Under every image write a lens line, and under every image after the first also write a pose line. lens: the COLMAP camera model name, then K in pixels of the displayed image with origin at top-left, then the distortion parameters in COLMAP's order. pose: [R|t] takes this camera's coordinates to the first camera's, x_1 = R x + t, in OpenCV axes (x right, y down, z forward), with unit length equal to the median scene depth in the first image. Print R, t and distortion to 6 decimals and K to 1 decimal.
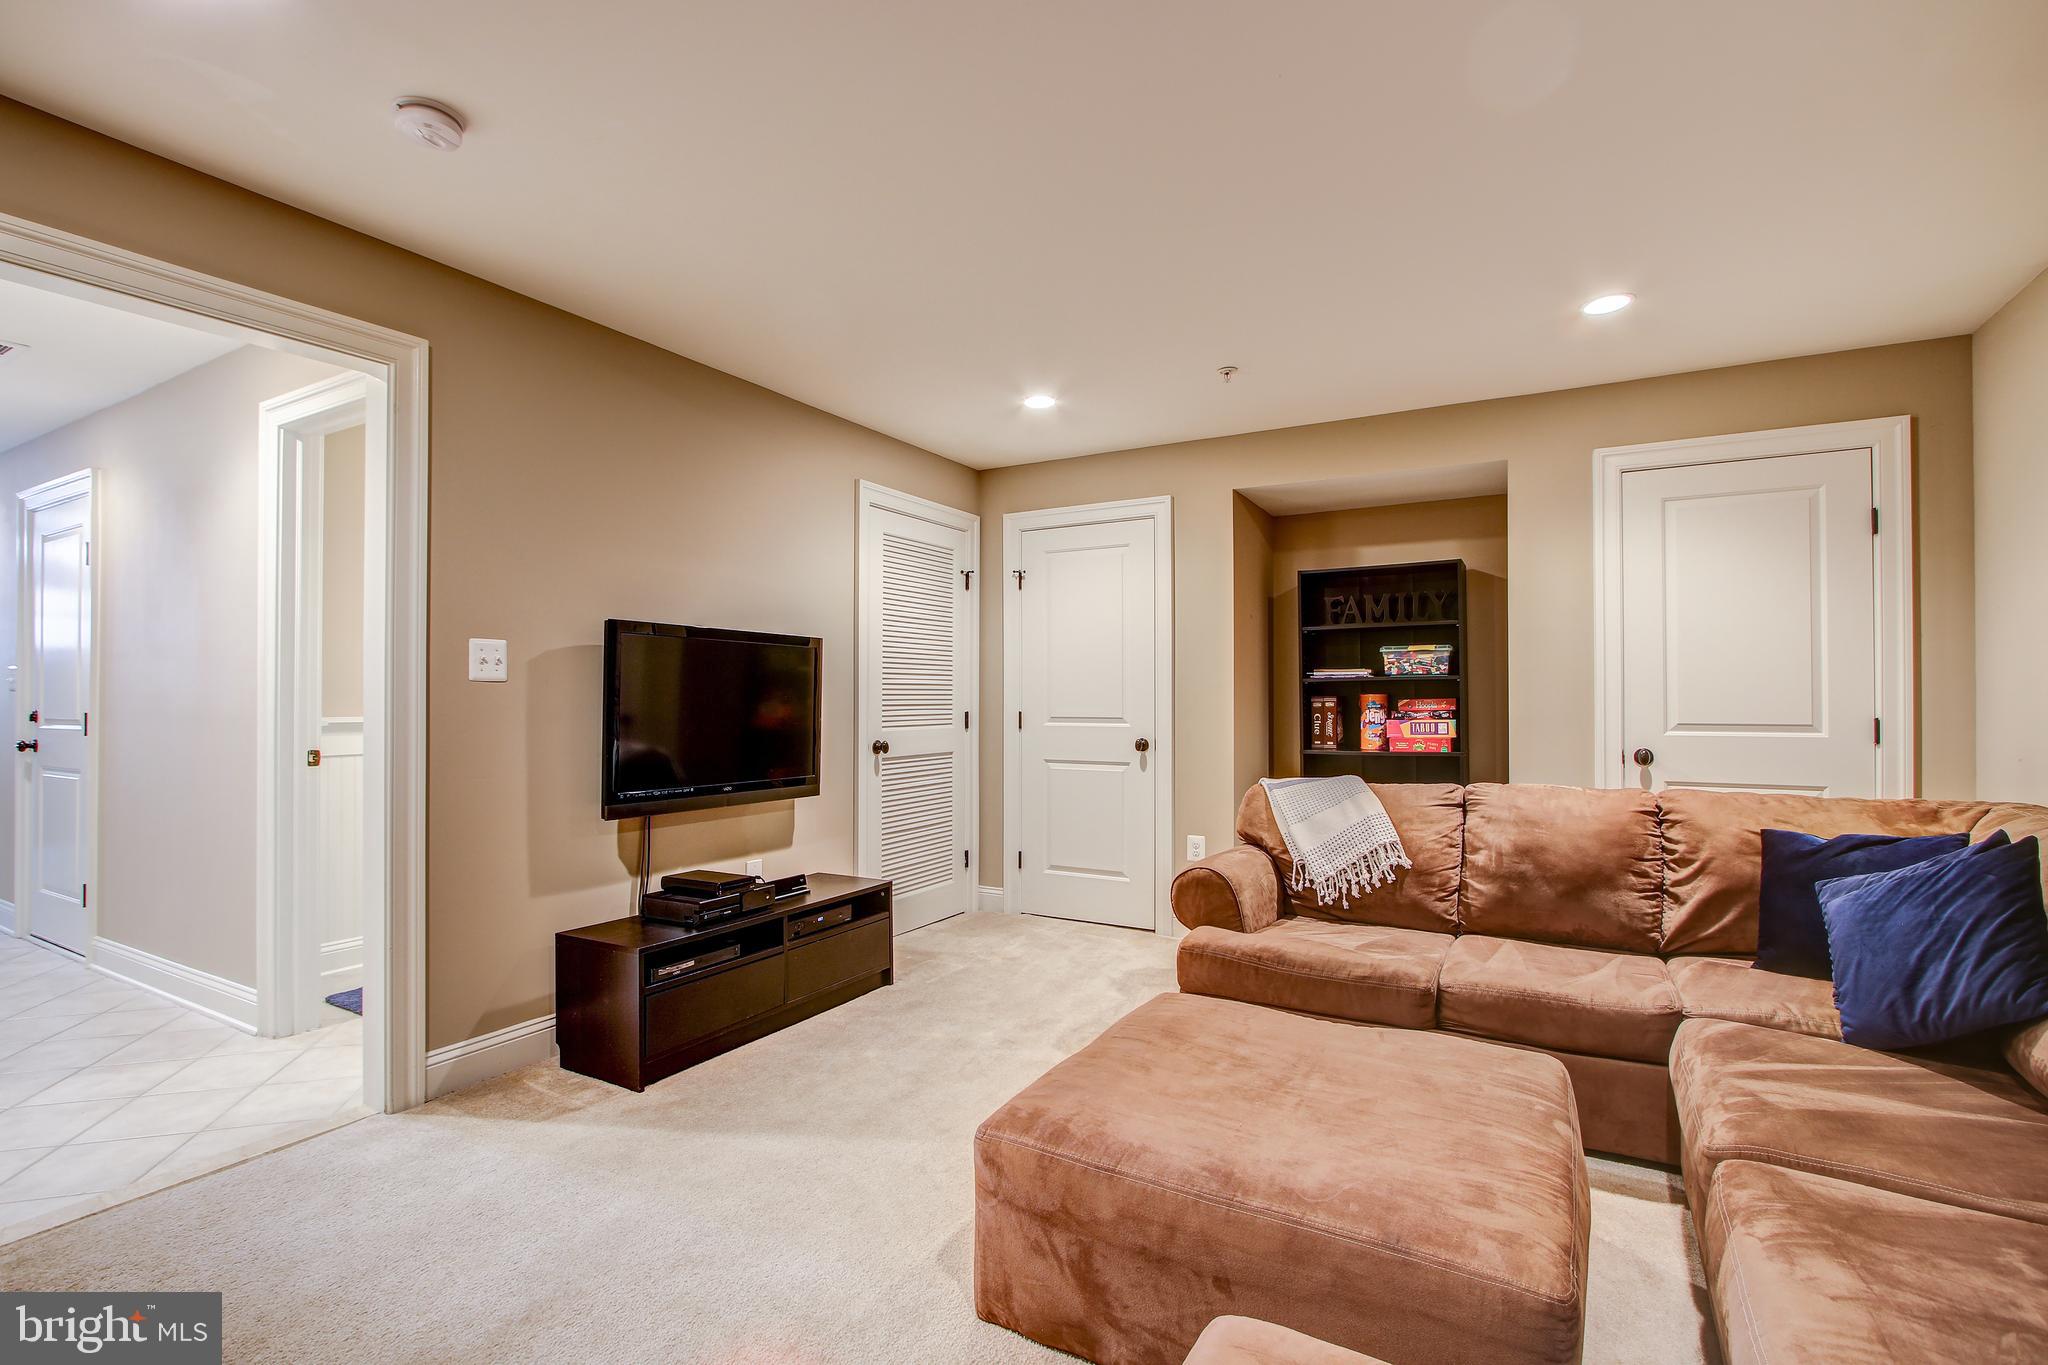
lens RADIAL K [[952.0, 0, 1036.9], [0, 952.0, 687.3], [0, 0, 1]] dist [-0.009057, -0.001984]
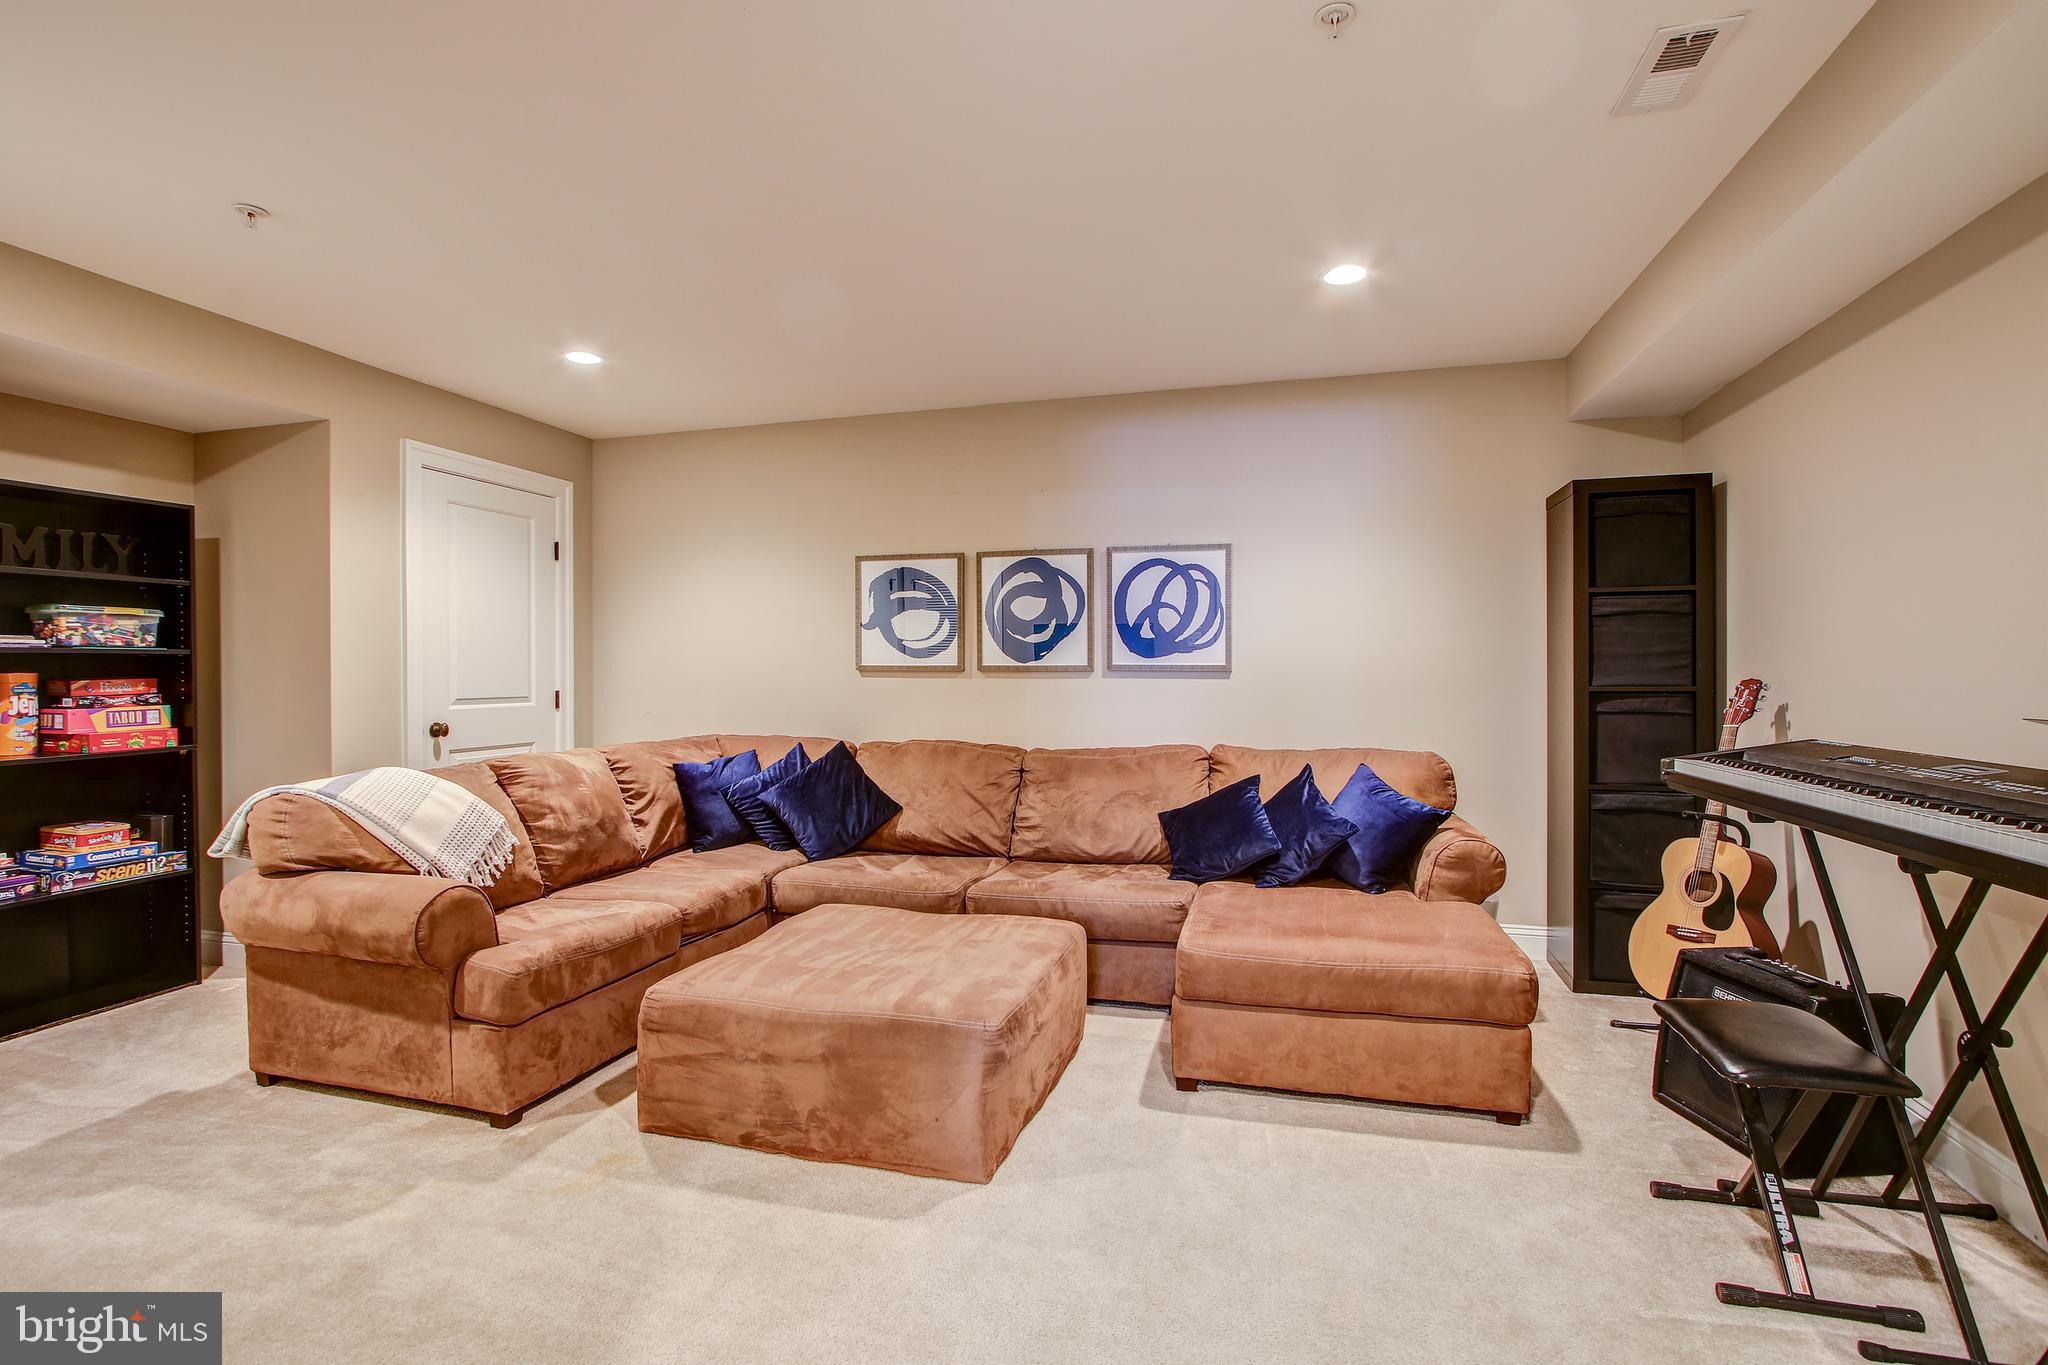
lens RADIAL K [[952.0, 0, 1033.2], [0, 952.0, 679.3], [0, 0, 1]] dist [-0.009057, -0.001984]
pose [[-0.242941, -0.003004, 0.970036, -0.493086], [-0.007232, 0.999973, 0.001286, 0.006109], [-0.970014, -0.006703, -0.242956, 0.489109]]
